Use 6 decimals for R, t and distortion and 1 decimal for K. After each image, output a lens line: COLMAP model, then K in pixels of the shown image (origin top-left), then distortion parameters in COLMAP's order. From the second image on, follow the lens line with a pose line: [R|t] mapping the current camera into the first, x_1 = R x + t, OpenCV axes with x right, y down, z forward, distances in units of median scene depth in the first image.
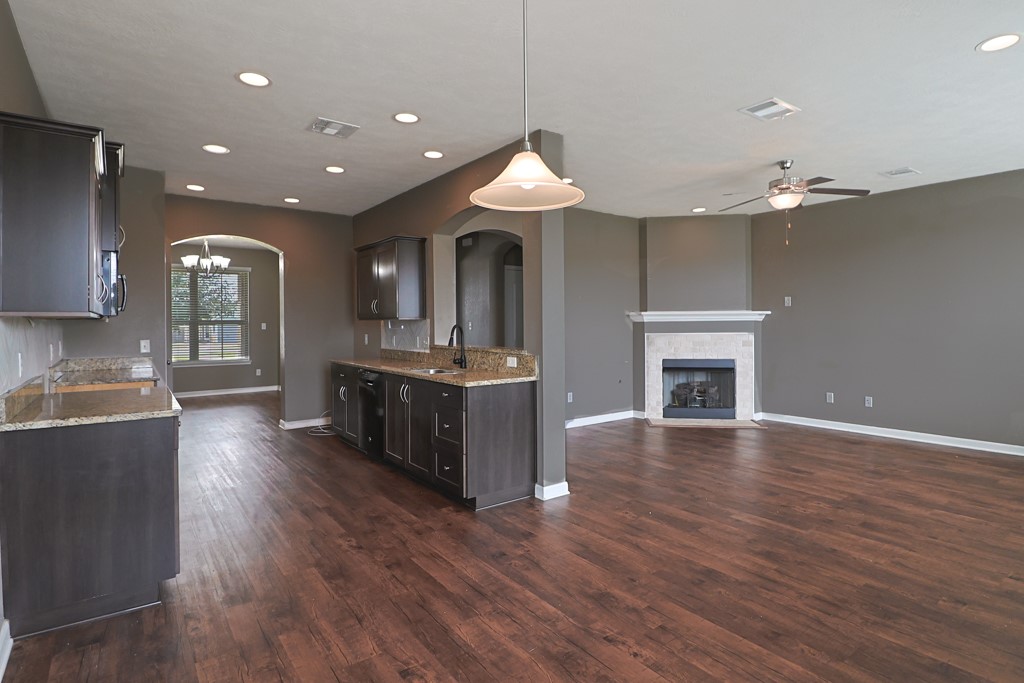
lens RADIAL K [[527.1, 0, 507.7], [0, 527.1, 319.8], [0, 0, 1]] dist [-0.021372, -0.000869]
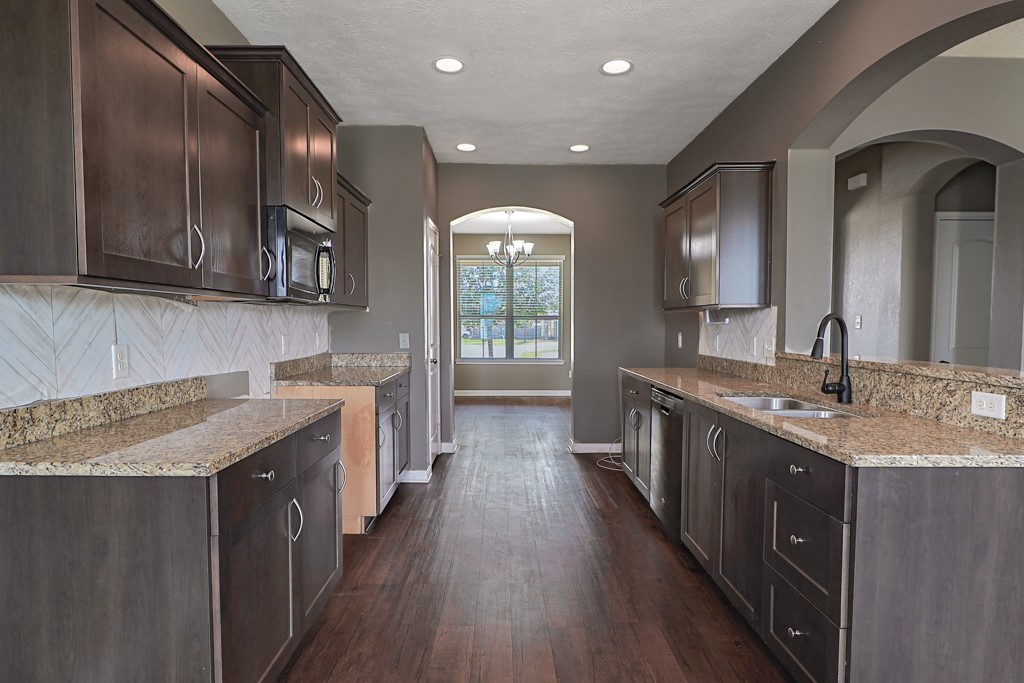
lens RADIAL K [[549.0, 0, 509.4], [0, 549.0, 347.6], [0, 0, 1]] dist [-0.003911, -0.000625]
pose [[0.808967, 0.034800, -0.586823, -0.038280], [-0.004586, 0.998589, 0.052898, 0.014419], [0.587836, -0.040102, 0.807985, 0.397563]]
